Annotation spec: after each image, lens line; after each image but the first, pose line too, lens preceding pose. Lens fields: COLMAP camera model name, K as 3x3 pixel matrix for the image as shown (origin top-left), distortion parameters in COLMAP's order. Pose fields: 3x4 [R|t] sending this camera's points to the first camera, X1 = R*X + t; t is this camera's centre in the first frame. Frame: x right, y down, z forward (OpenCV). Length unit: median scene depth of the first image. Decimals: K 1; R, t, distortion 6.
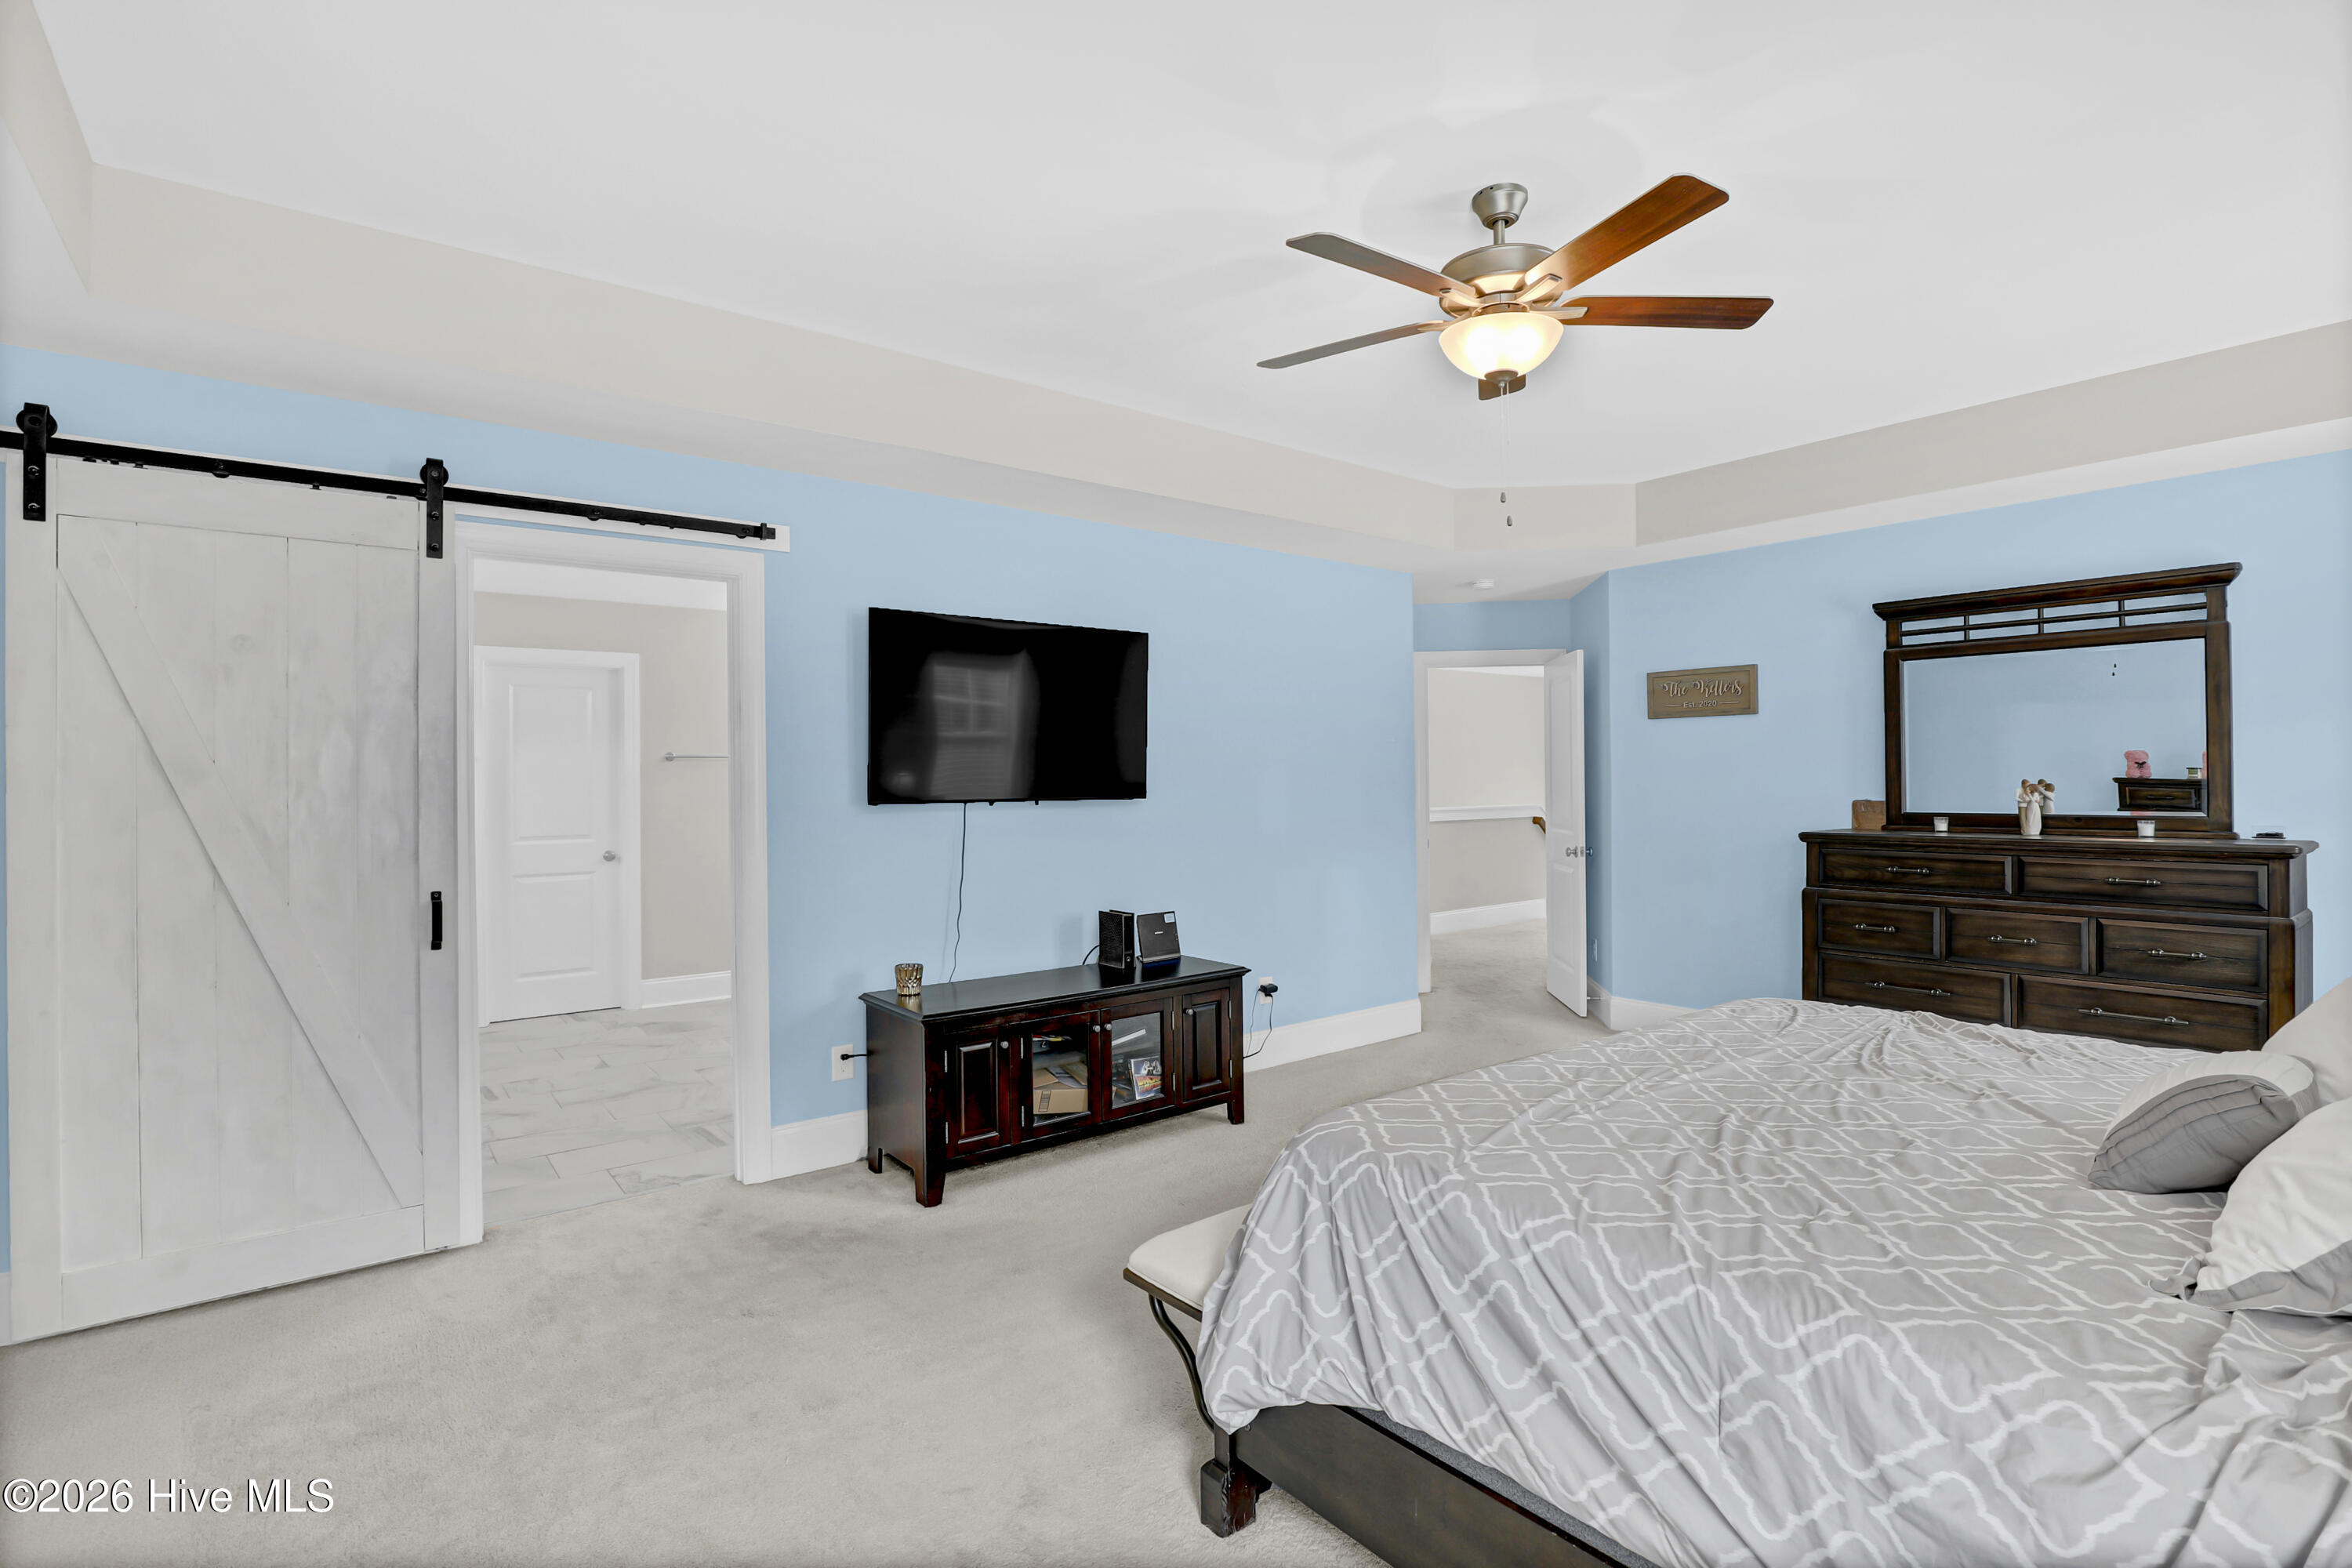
lens RADIAL K [[1084.0, 0, 1180.0], [0, 1084.0, 782.2], [0, 0, 1]] dist [-0.024095, 0.001162]
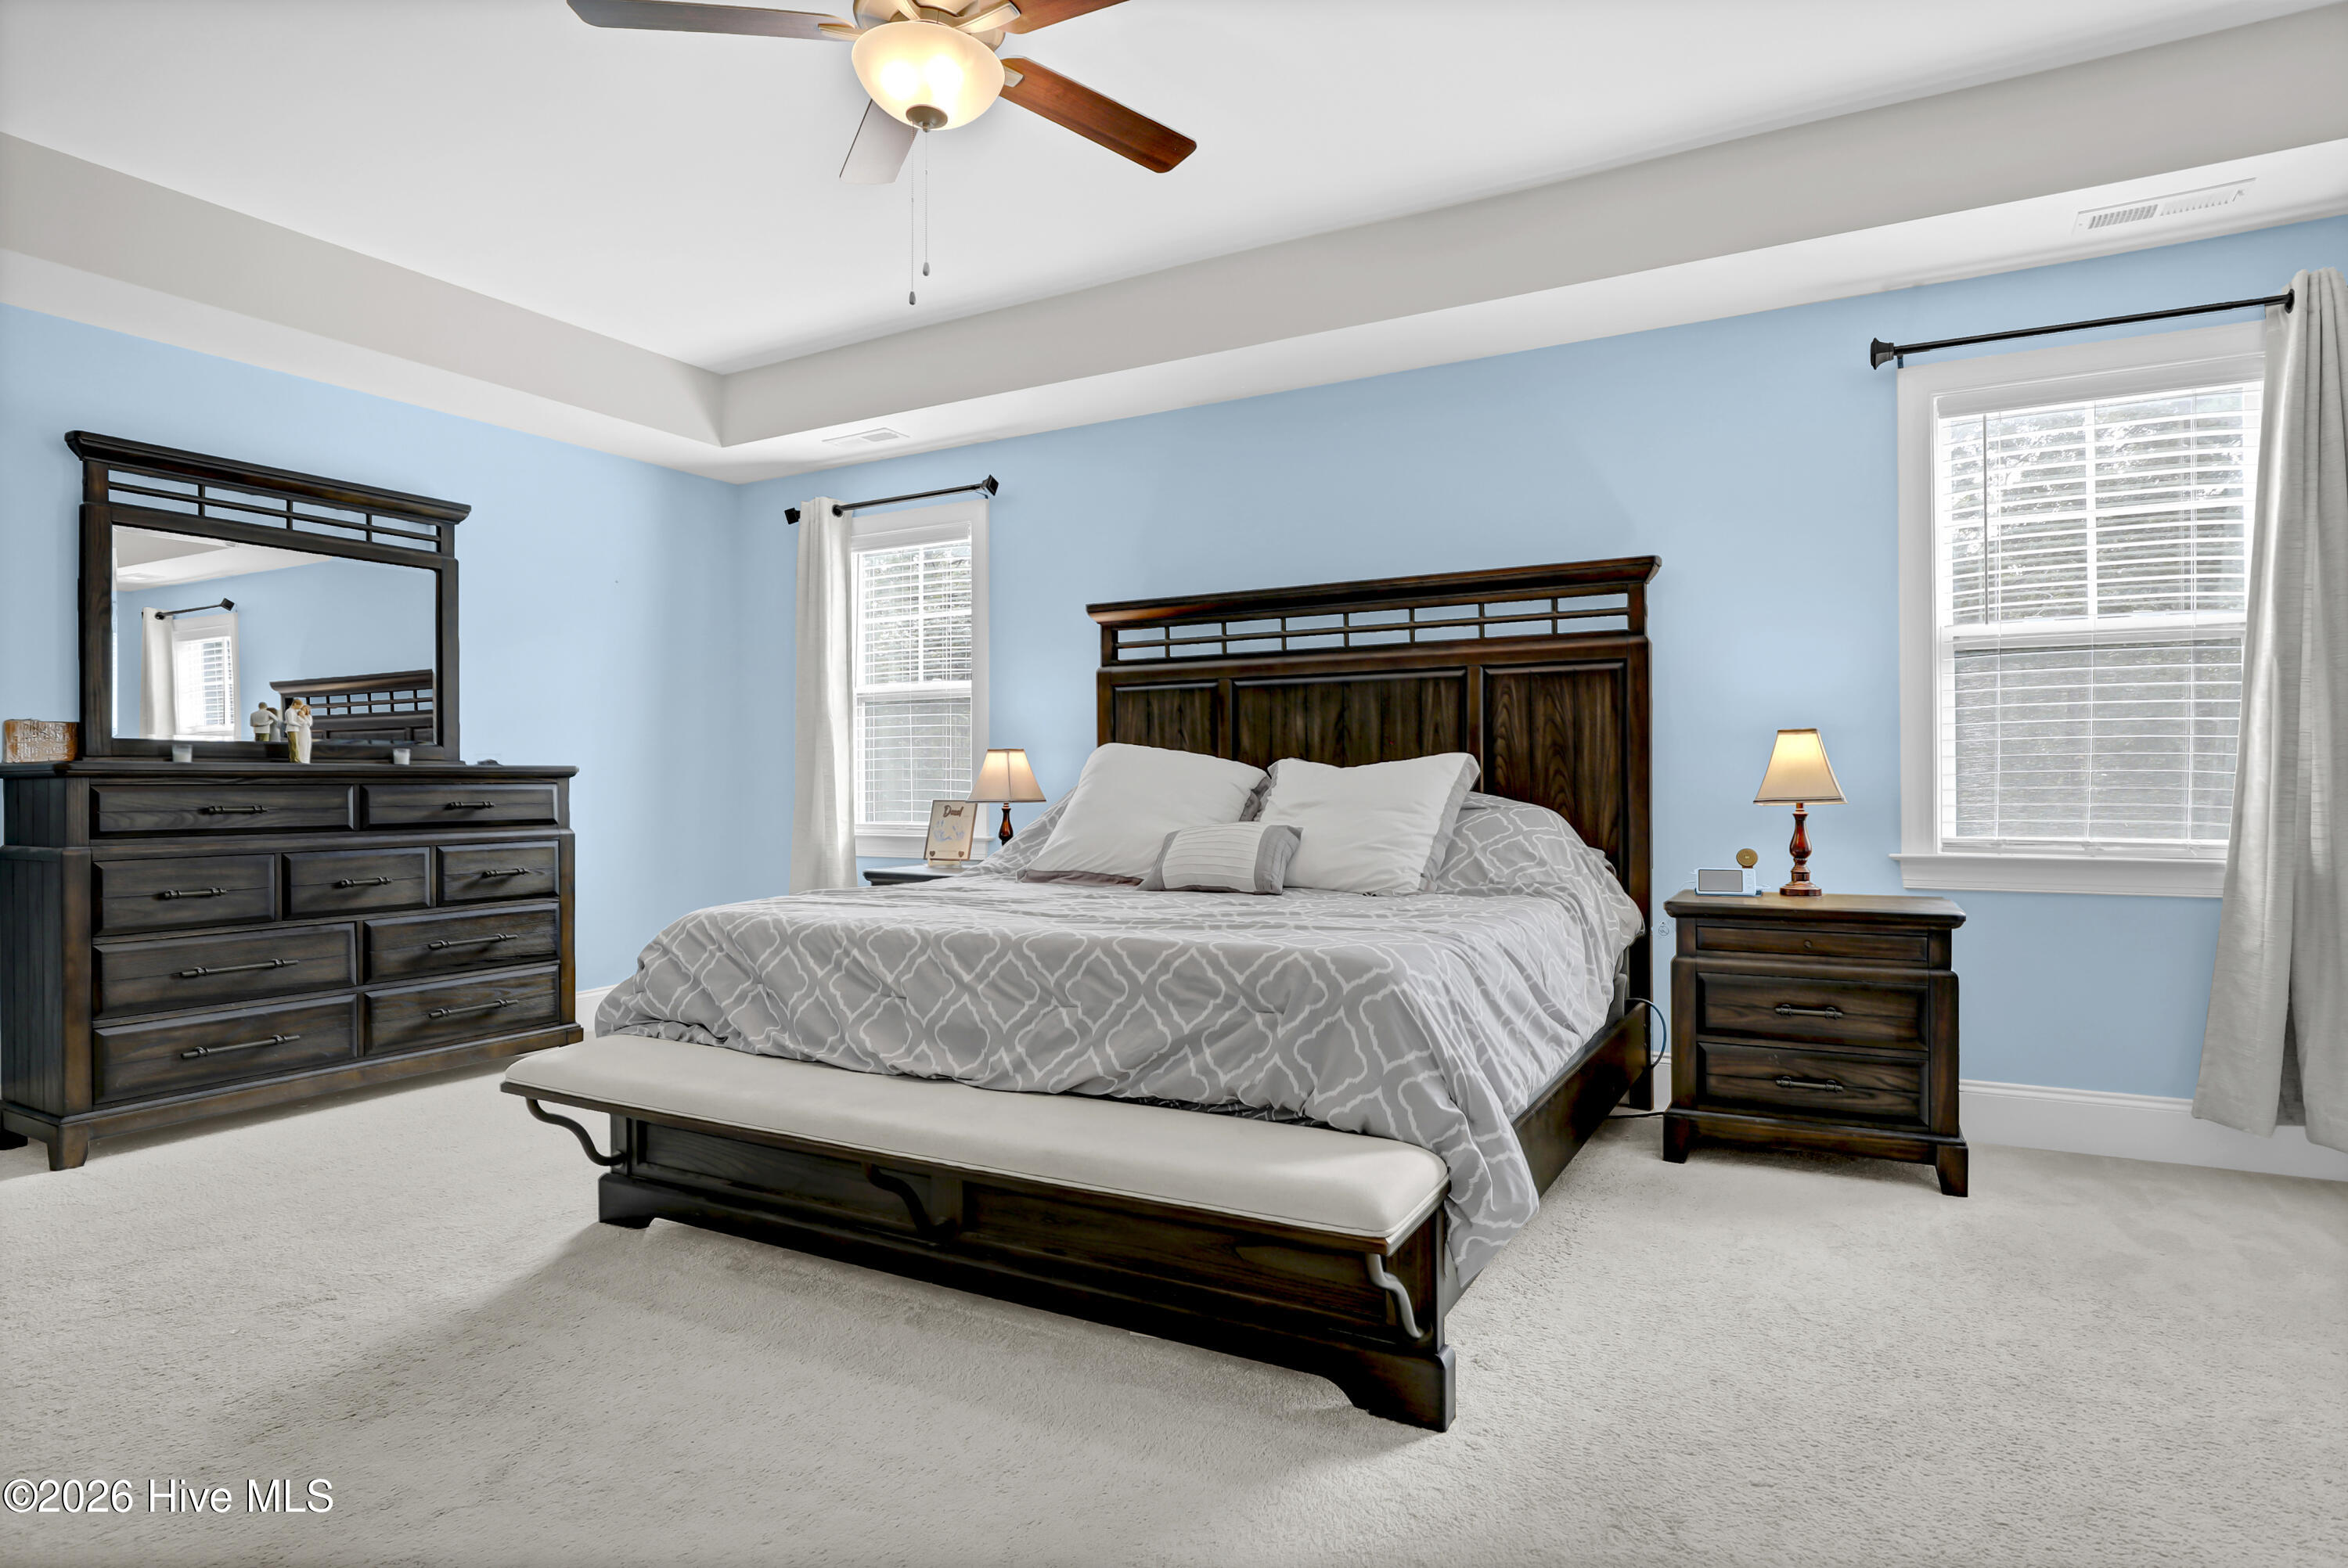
lens RADIAL K [[1276.6, 0, 1173.0], [0, 1276.6, 785.8], [0, 0, 1]] dist [0.002578, 0.000480]
pose [[-0.350801, 0.001586, 0.936449, -0.423507], [0.004579, 0.999990, 0.000022, 0.073372], [-0.936439, 0.004296, -0.350805, 0.757568]]
